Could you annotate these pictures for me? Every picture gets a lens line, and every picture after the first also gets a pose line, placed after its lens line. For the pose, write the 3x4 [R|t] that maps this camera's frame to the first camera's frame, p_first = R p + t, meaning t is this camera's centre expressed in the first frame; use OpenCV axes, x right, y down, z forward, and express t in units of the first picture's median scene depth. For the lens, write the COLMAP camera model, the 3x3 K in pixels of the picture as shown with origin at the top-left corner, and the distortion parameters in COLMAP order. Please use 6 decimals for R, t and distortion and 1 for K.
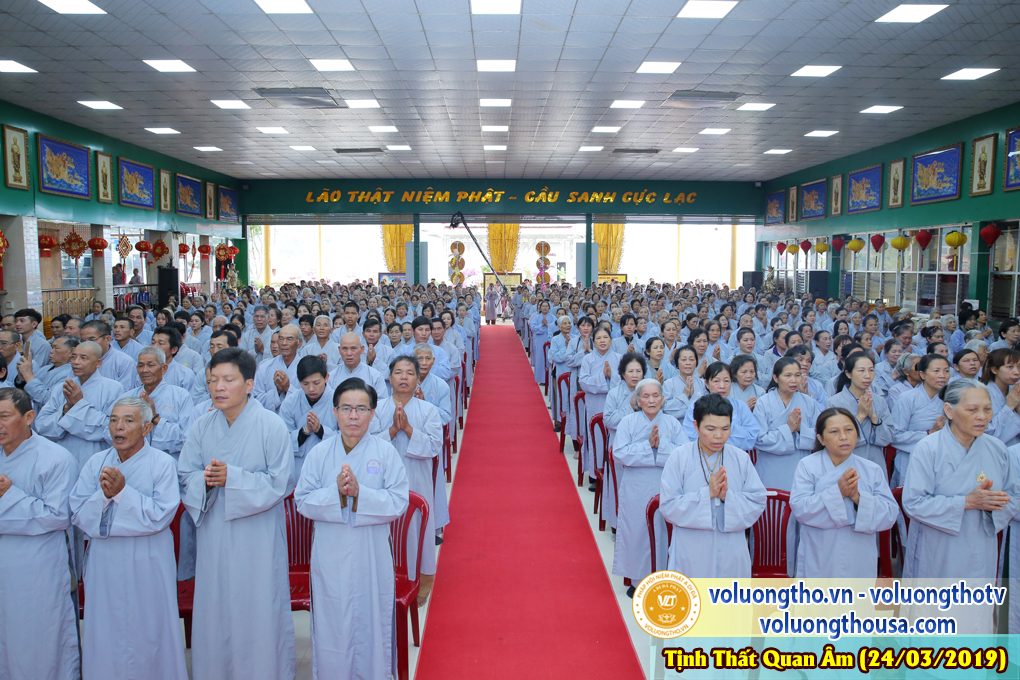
lens RADIAL K [[701.4, 0, 506.7], [0, 701.4, 332.4], [0, 0, 1]] dist [-0.105323, 0.089462]
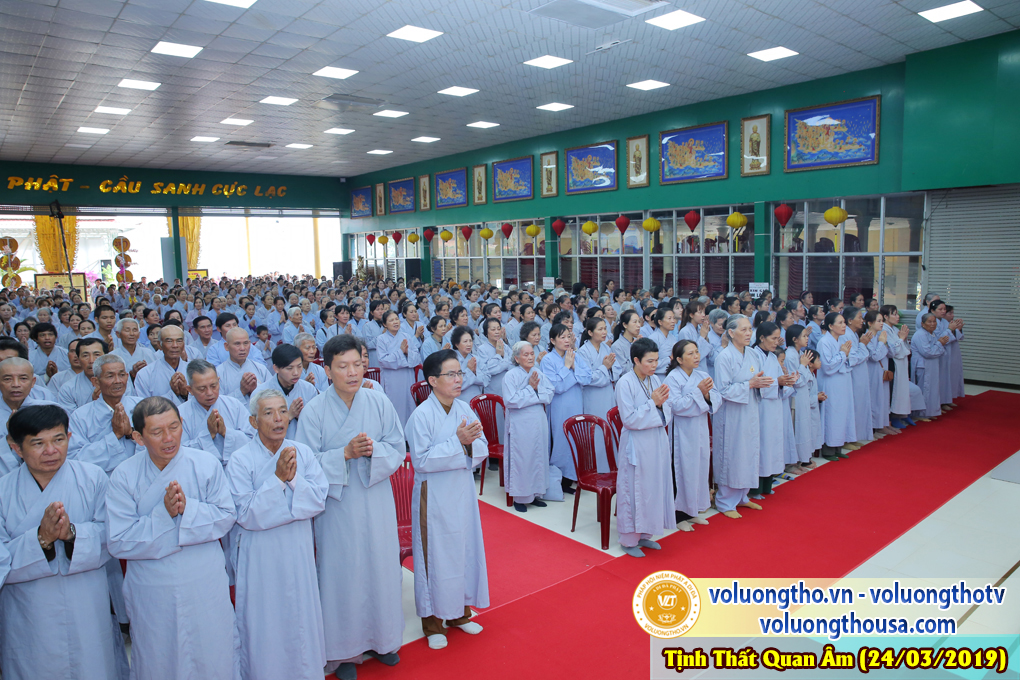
lens RADIAL K [[701.4, 0, 506.7], [0, 701.4, 332.4], [0, 0, 1]] dist [-0.105323, 0.089462]
pose [[0.786198, -0.086036, 0.611956, -0.121721], [0.079419, 0.996116, 0.038015, 0.000051], [-0.612850, 0.018714, 0.789978, -0.002370]]
